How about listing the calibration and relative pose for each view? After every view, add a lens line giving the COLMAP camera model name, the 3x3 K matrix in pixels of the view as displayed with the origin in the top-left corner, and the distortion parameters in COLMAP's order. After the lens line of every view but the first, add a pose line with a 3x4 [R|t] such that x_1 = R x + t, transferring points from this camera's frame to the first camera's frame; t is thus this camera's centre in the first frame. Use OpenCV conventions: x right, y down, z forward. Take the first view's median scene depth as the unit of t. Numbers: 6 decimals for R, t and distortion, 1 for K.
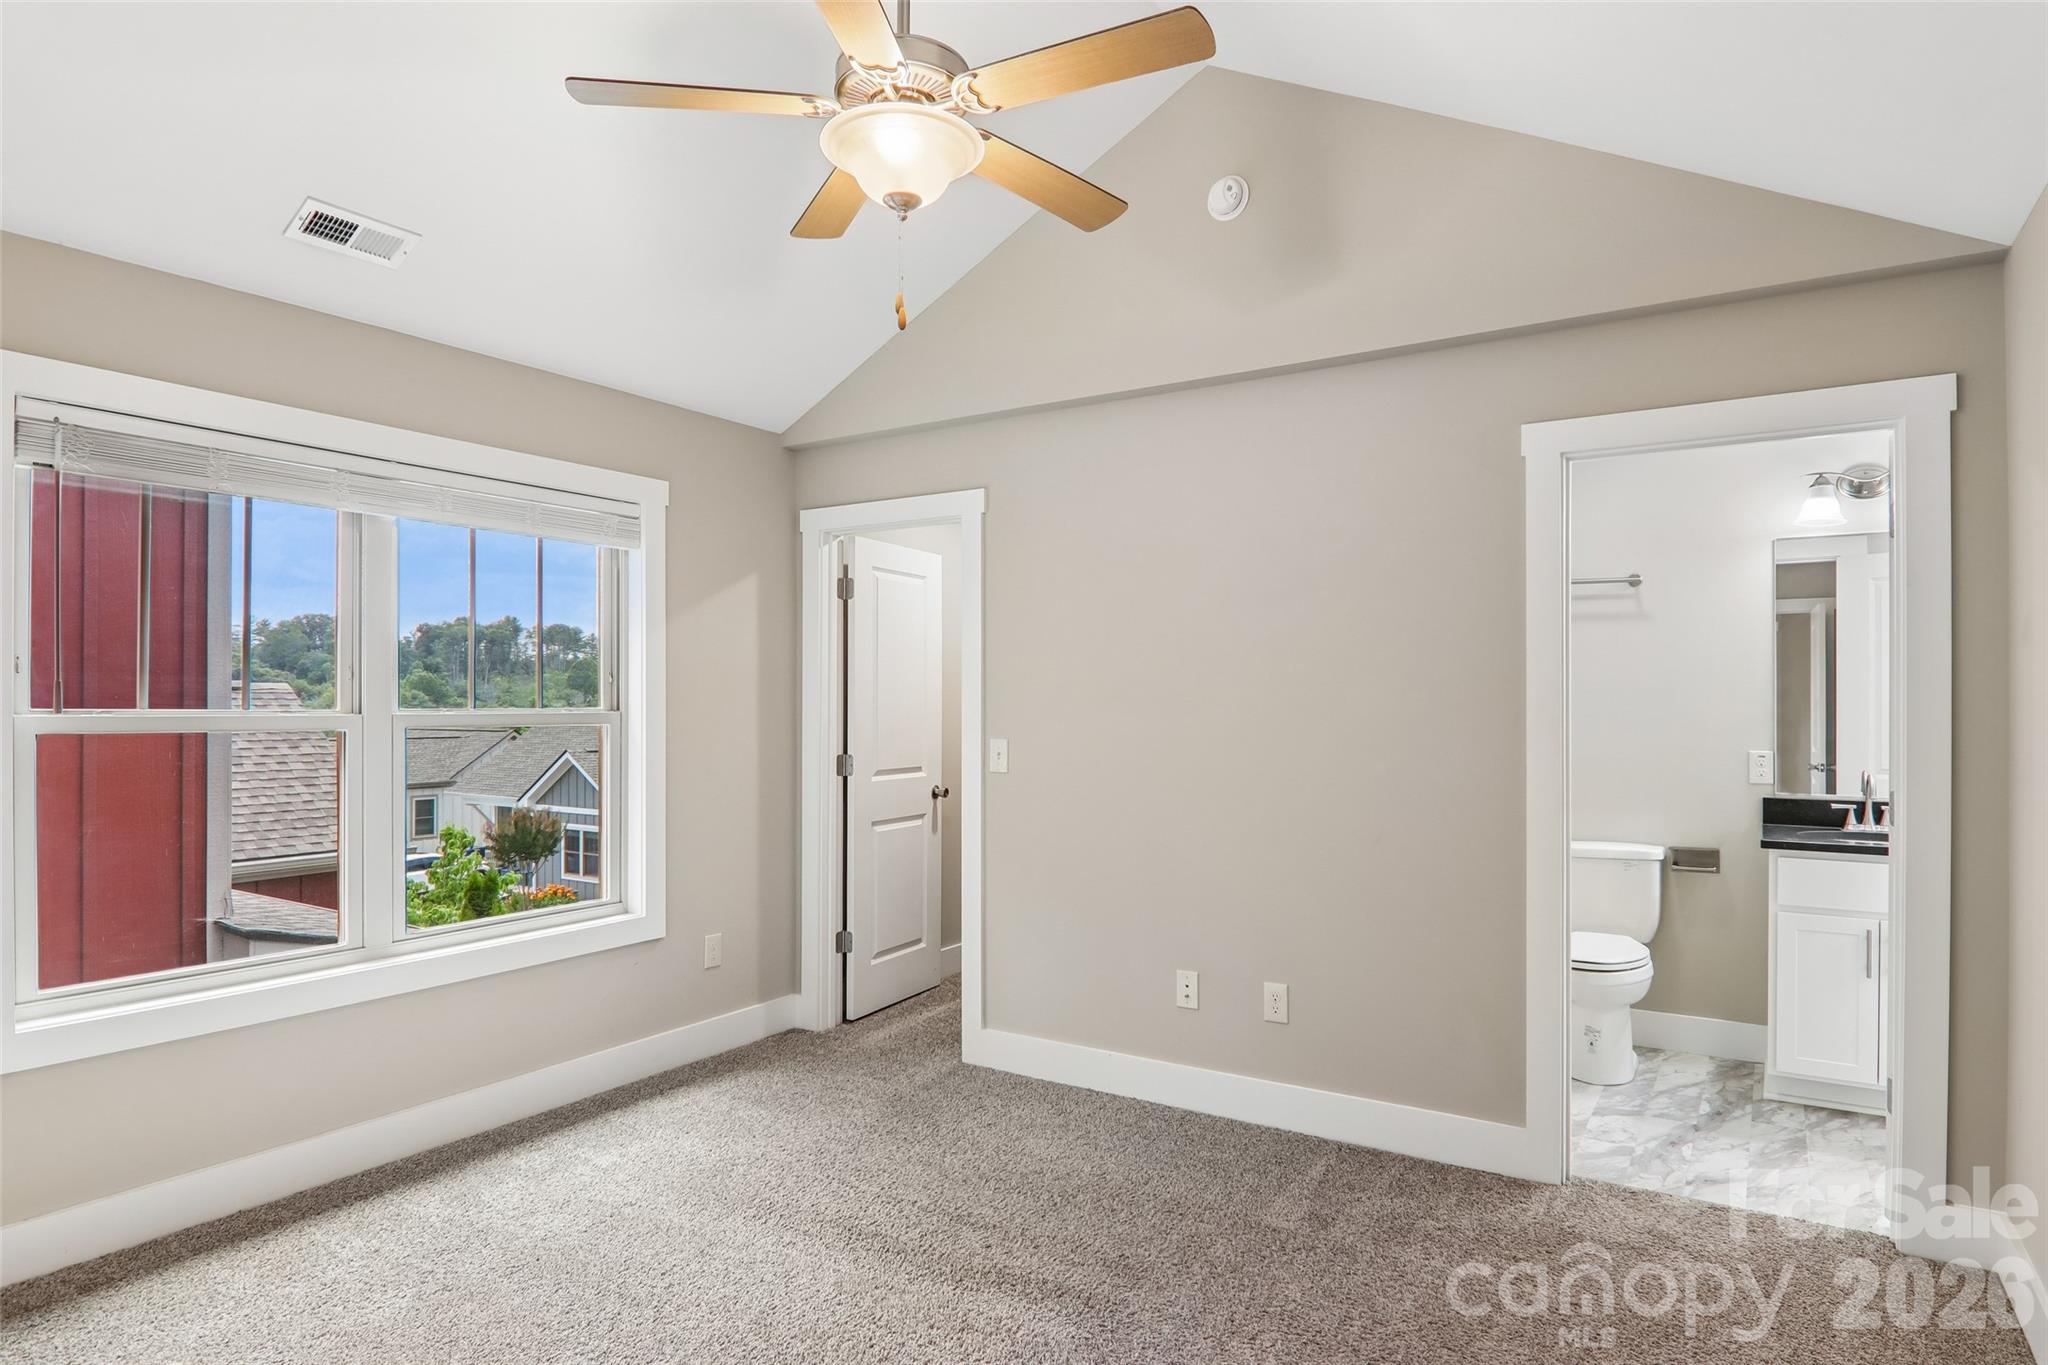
lens RADIAL K [[1158.6, 0, 1019.8], [0, 1158.6, 687.9], [0, 0, 1]] dist [-0.004547, -0.007526]
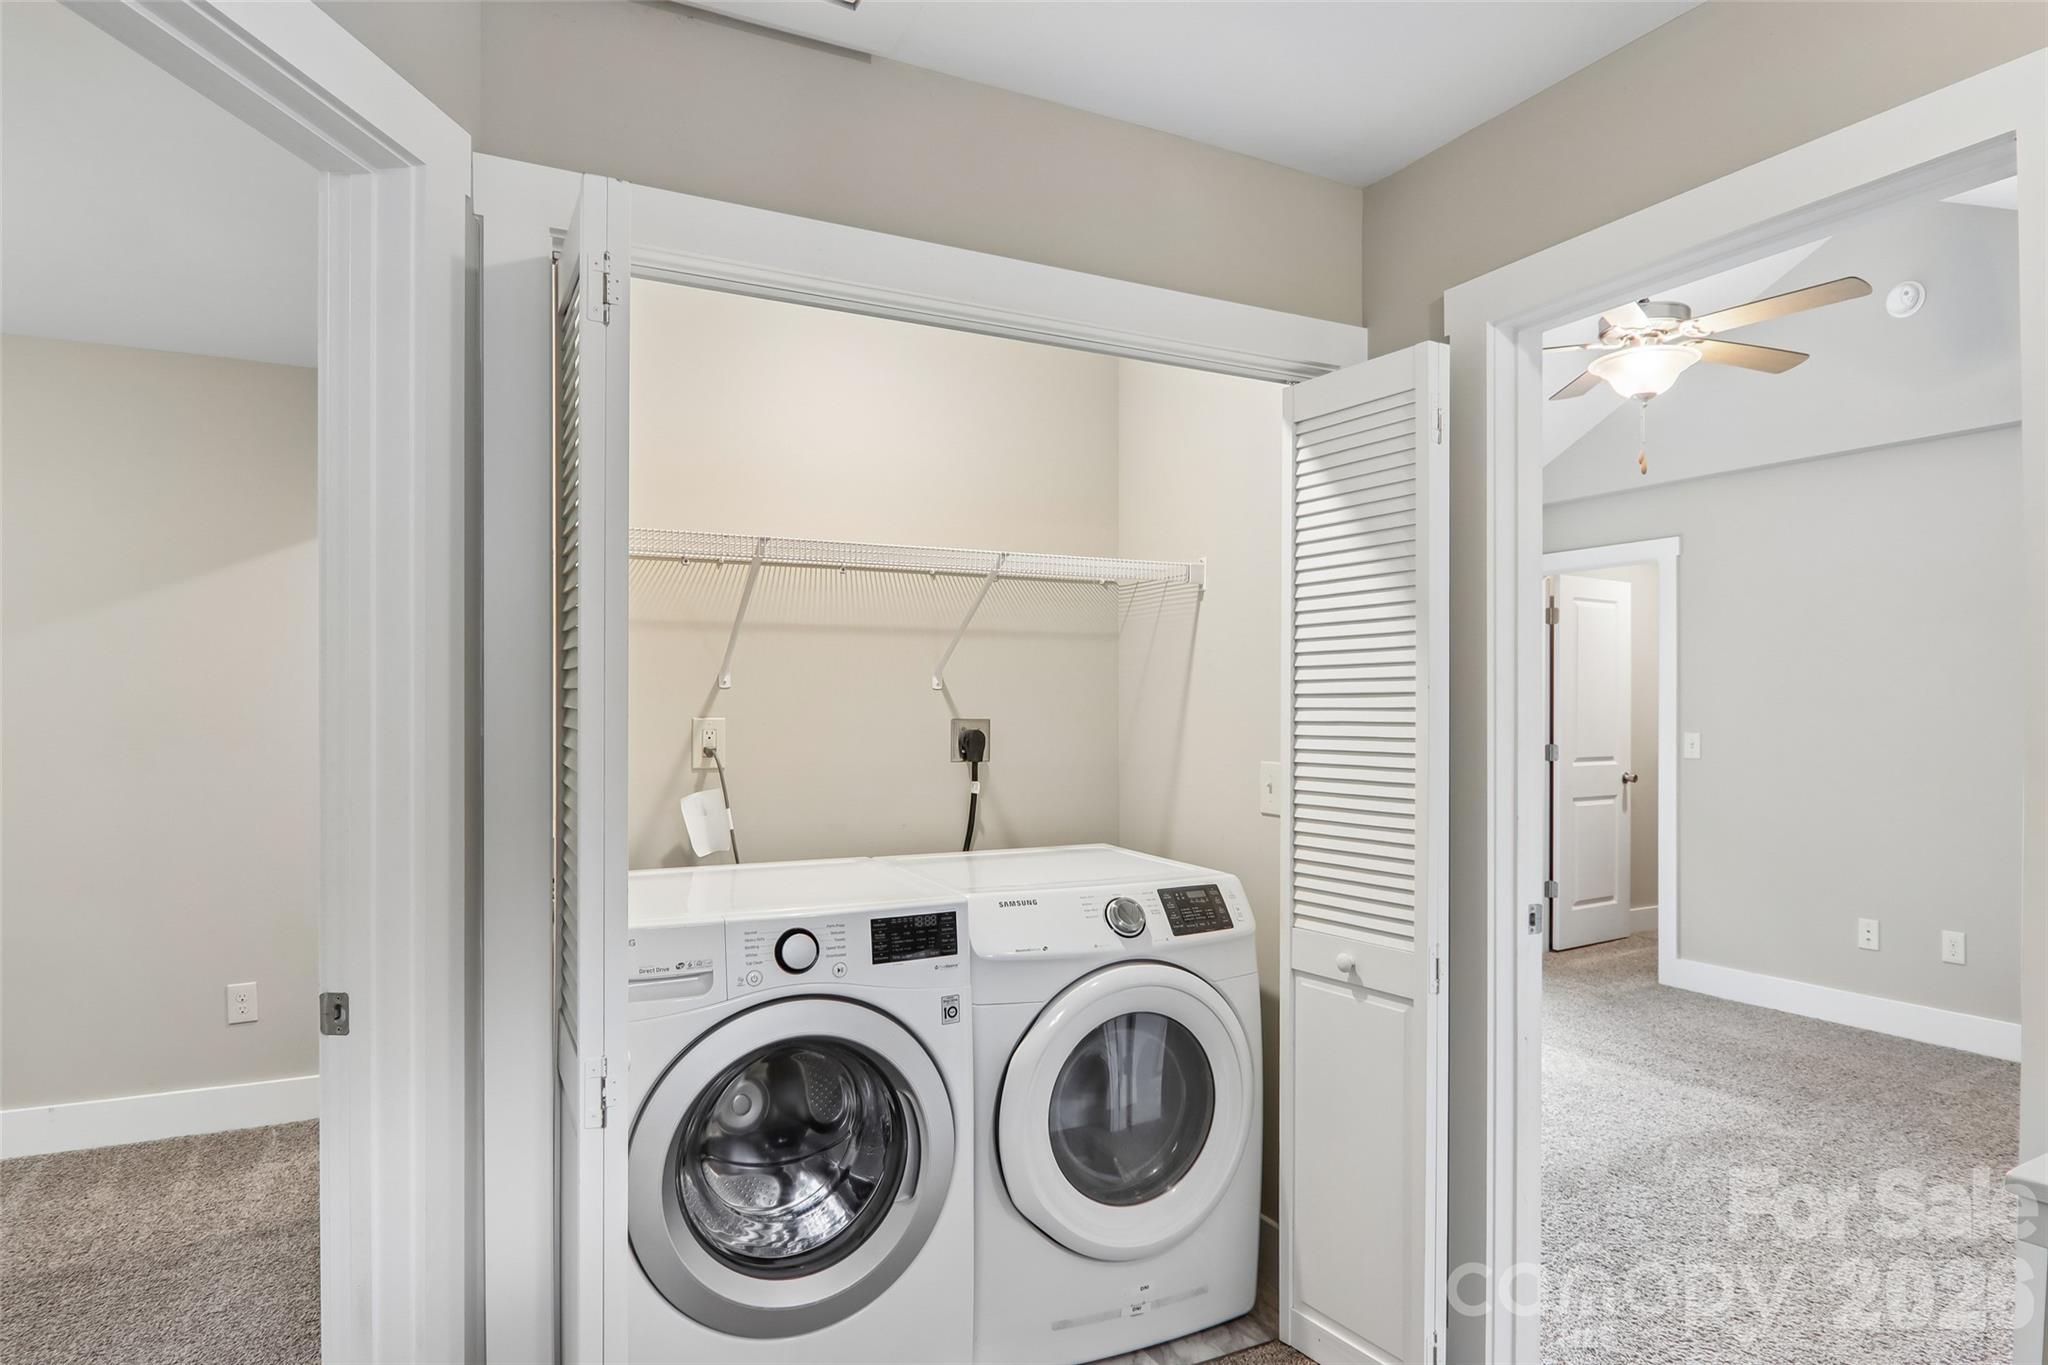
lens RADIAL K [[1158.6, 0, 1034.5], [0, 1158.6, 700.1], [0, 0, 1]] dist [-0.004547, -0.007526]
pose [[0.875215, -0.000330, -0.483734, -0.036063], [0.003810, 0.999973, 0.006211, -0.002293], [0.483719, -0.007278, 0.875193, -0.464372]]
